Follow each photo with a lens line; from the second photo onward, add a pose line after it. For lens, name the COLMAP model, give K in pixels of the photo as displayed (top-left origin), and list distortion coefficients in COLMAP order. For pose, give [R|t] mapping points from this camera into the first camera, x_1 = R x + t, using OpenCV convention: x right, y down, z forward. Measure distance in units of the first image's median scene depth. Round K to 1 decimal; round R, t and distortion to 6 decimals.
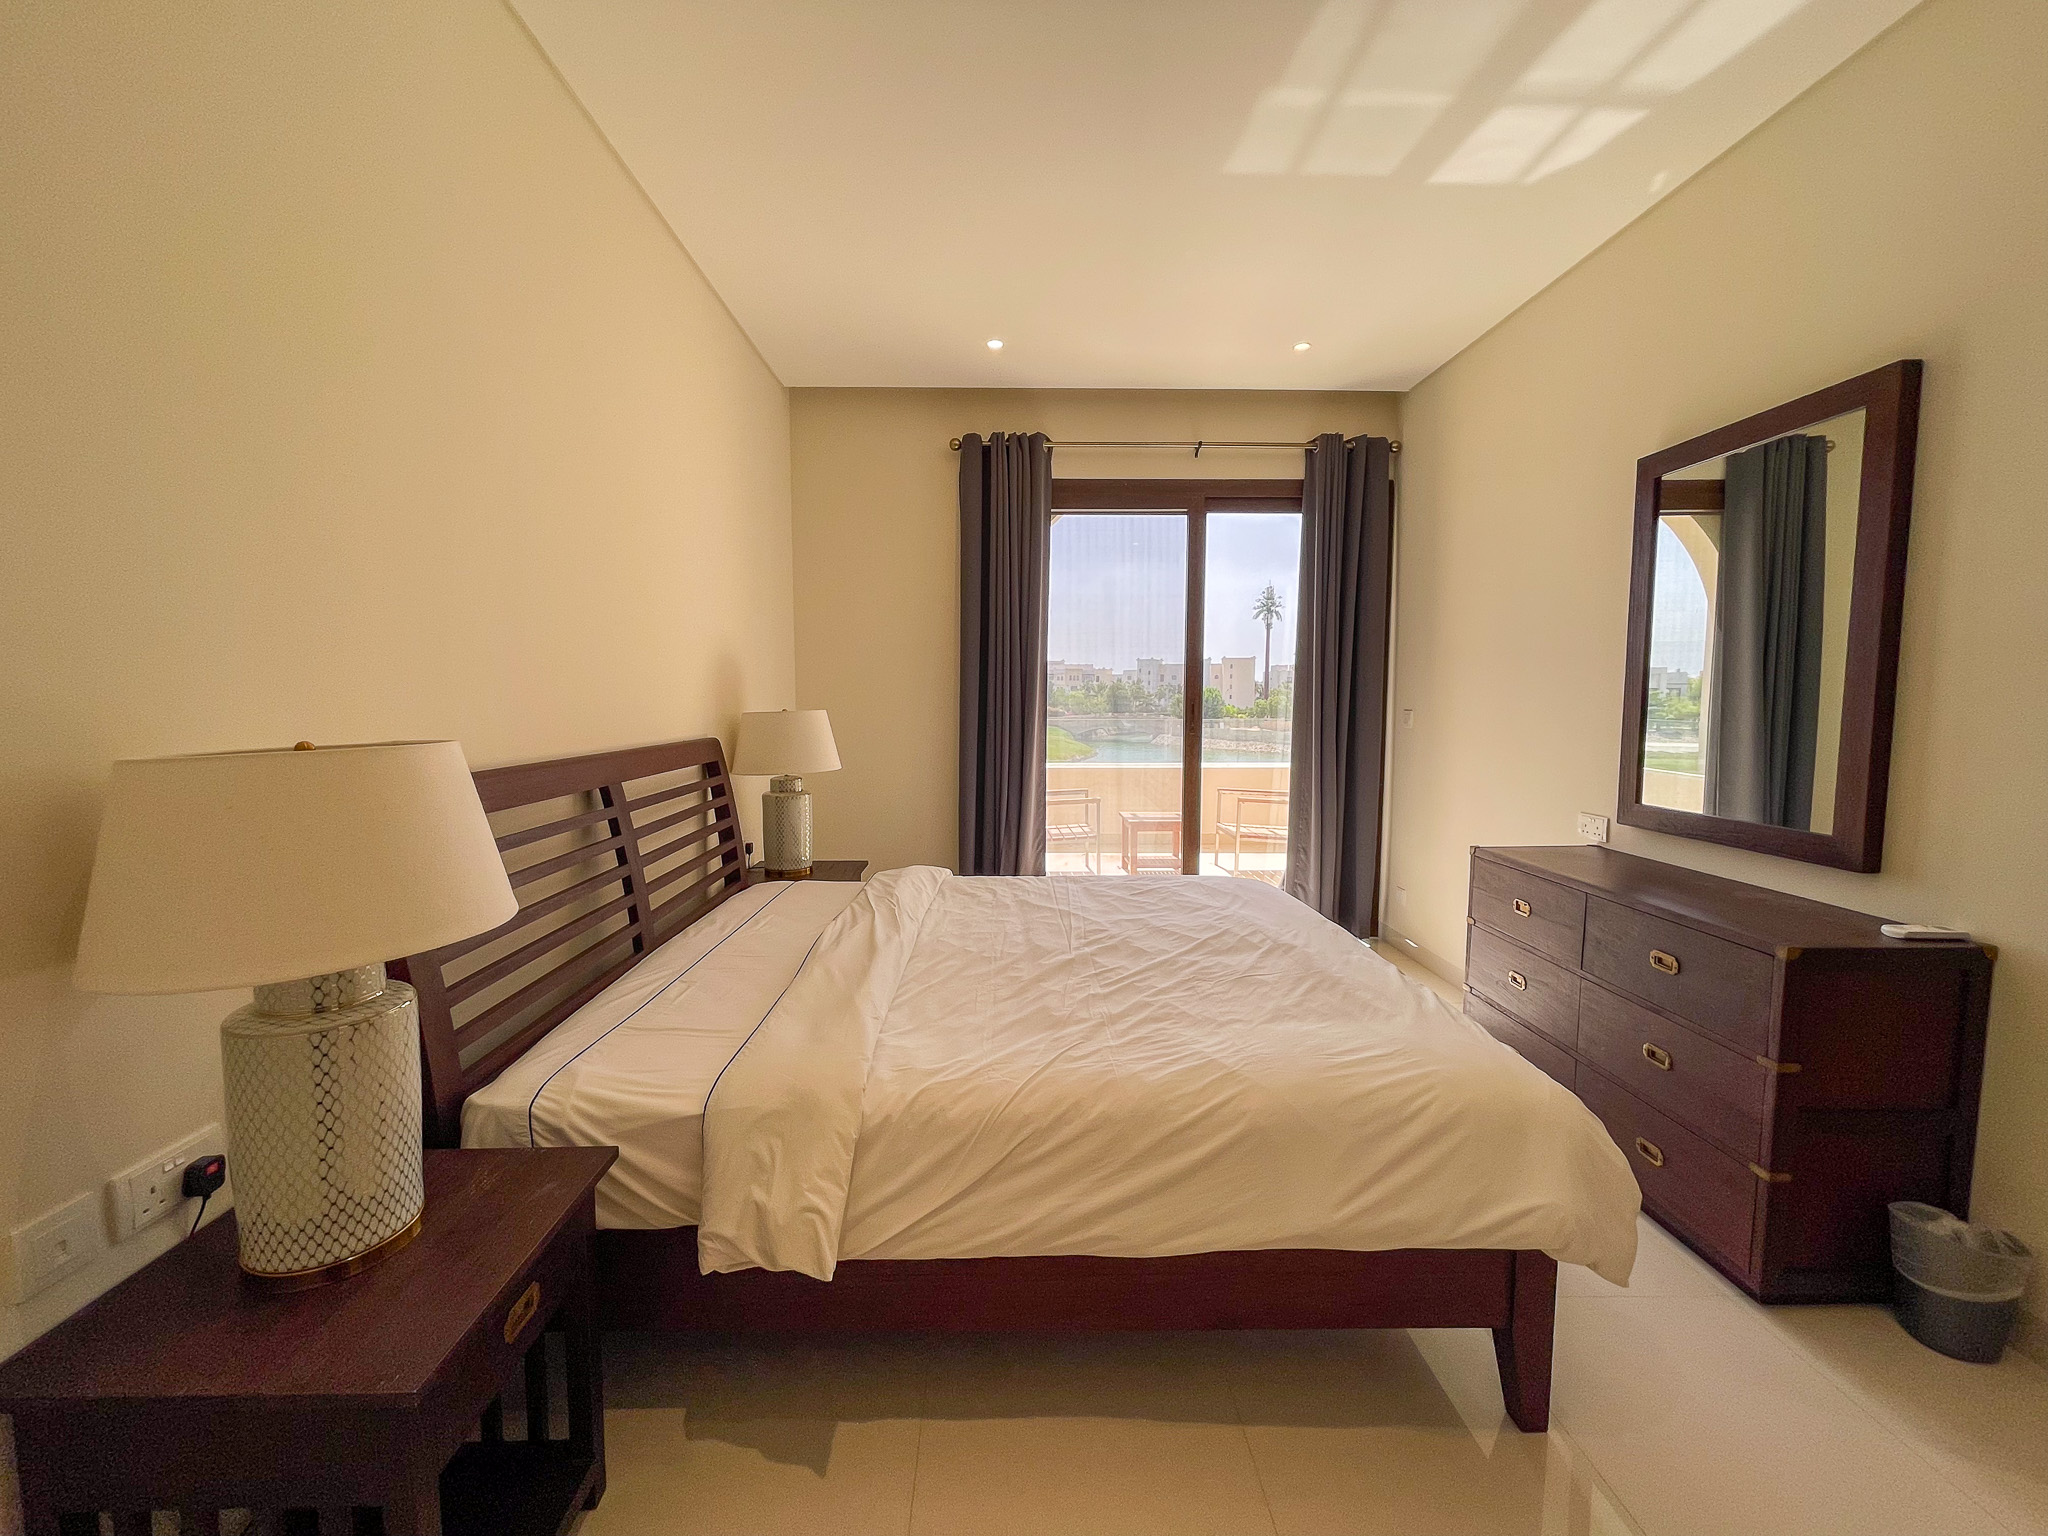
lens RADIAL K [[832.2, 0, 1017.9], [0, 832.2, 763.2], [0, 0, 1]] dist [-0.012562, -0.000369]
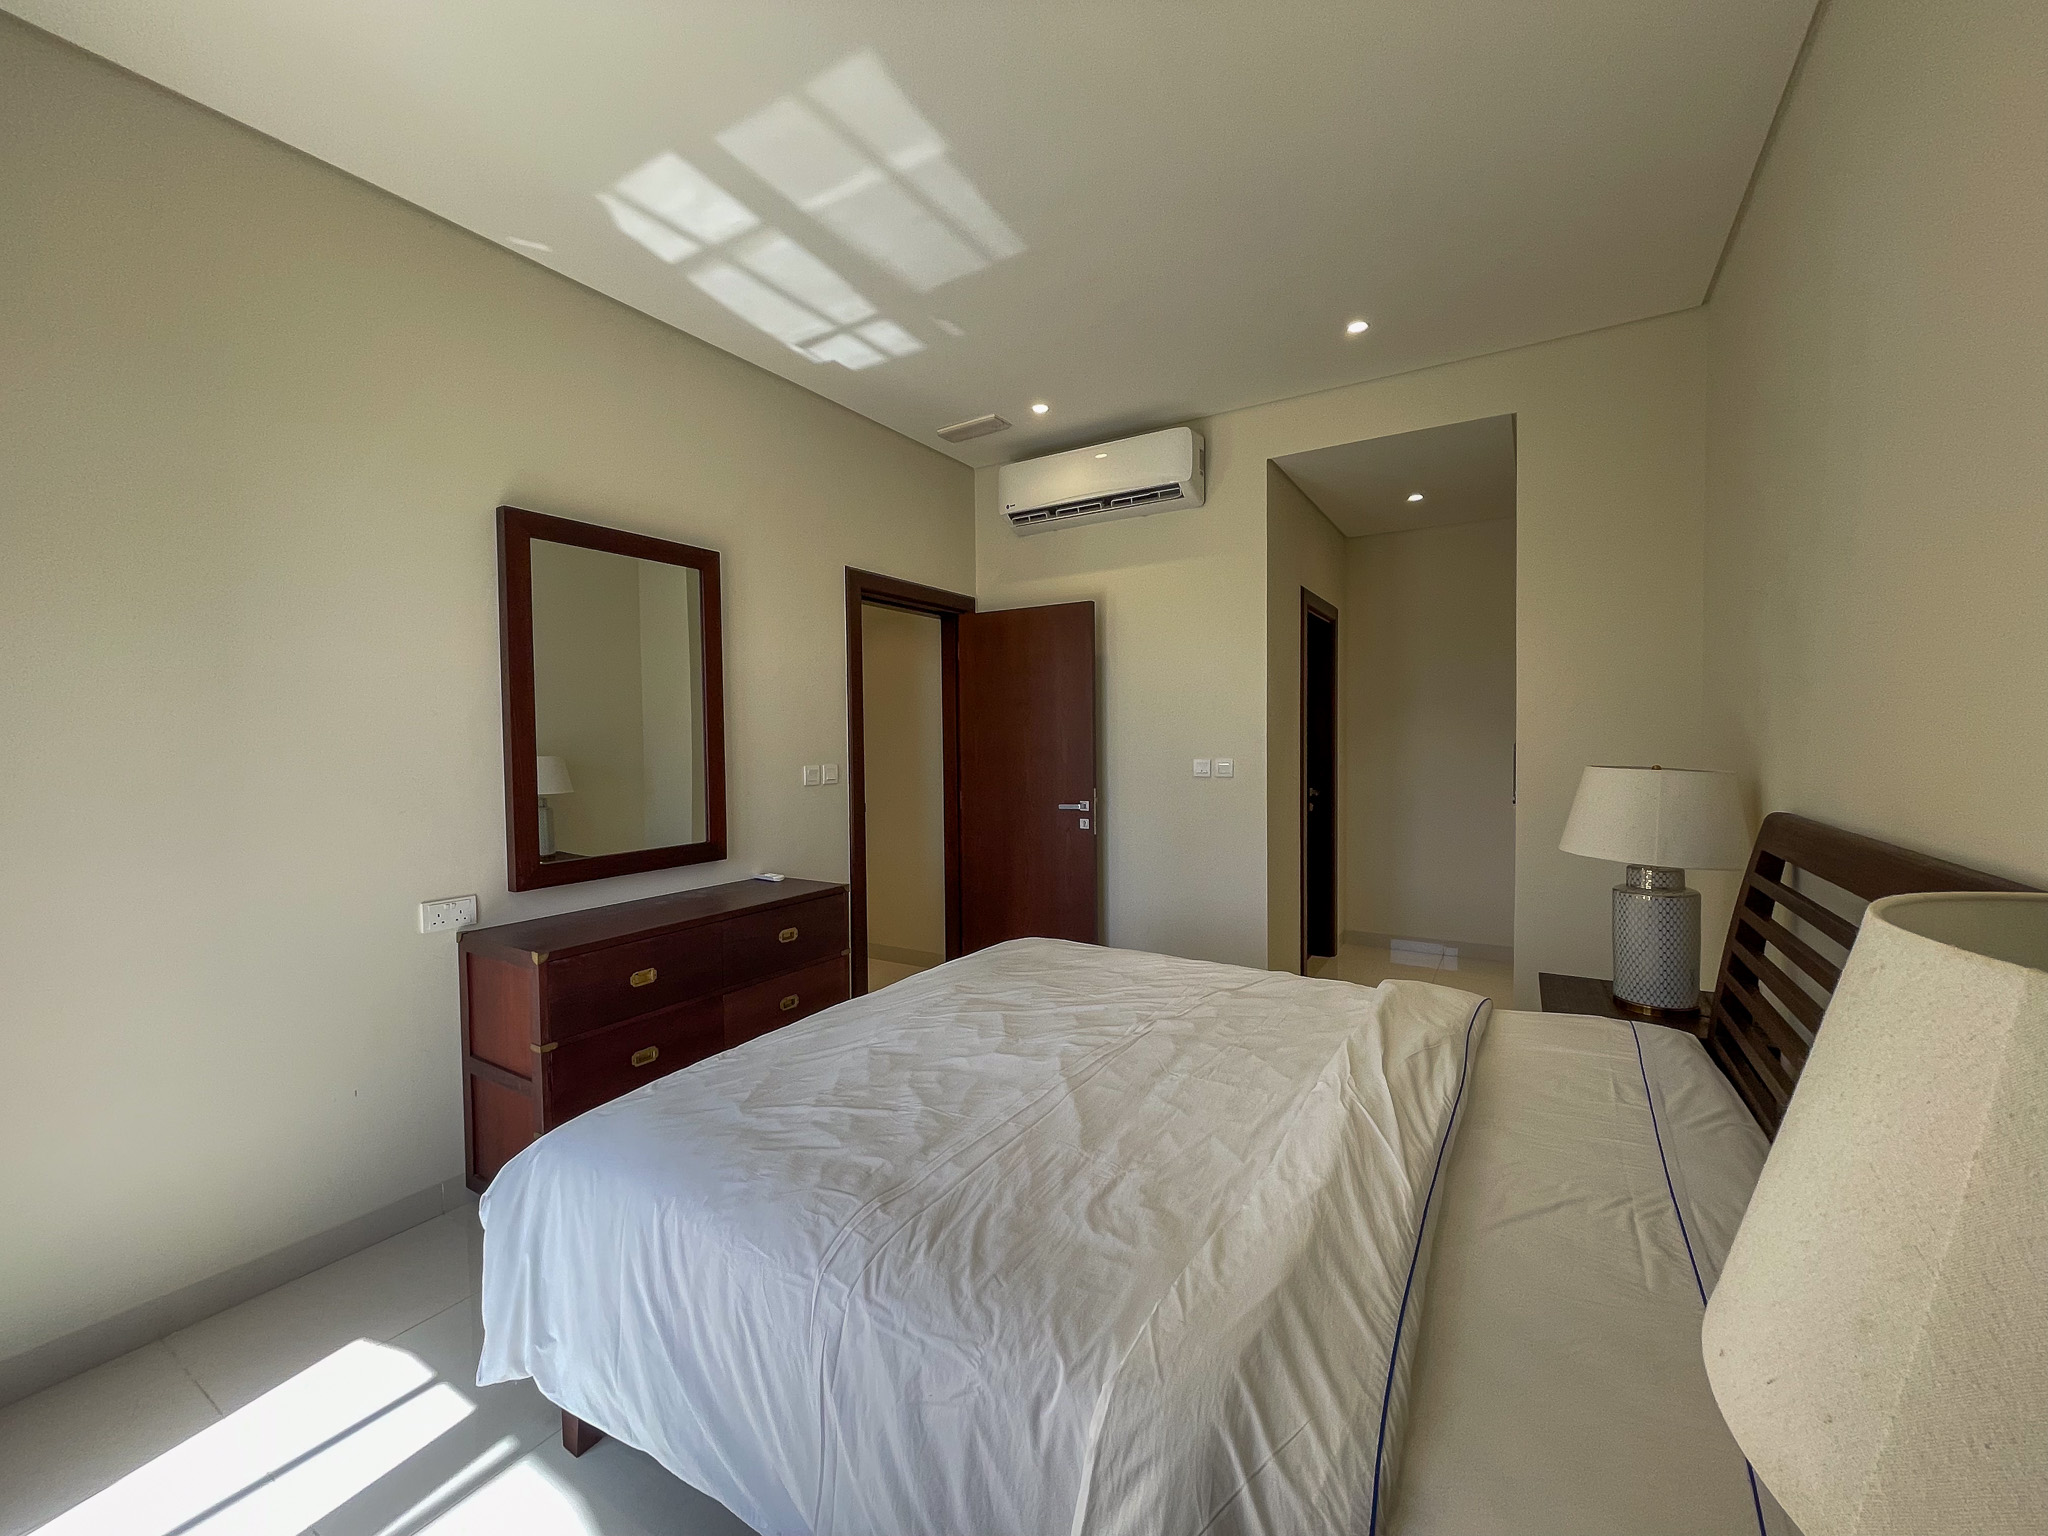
lens RADIAL K [[832.2, 0, 1013.4], [0, 832.2, 766.2], [0, 0, 1]] dist [-0.012562, -0.000369]
pose [[-0.843210, -0.006511, 0.537545, -0.298487], [0.052643, 0.994121, 0.094619, -0.156790], [-0.535000, 0.108081, -0.837910, 1.816872]]
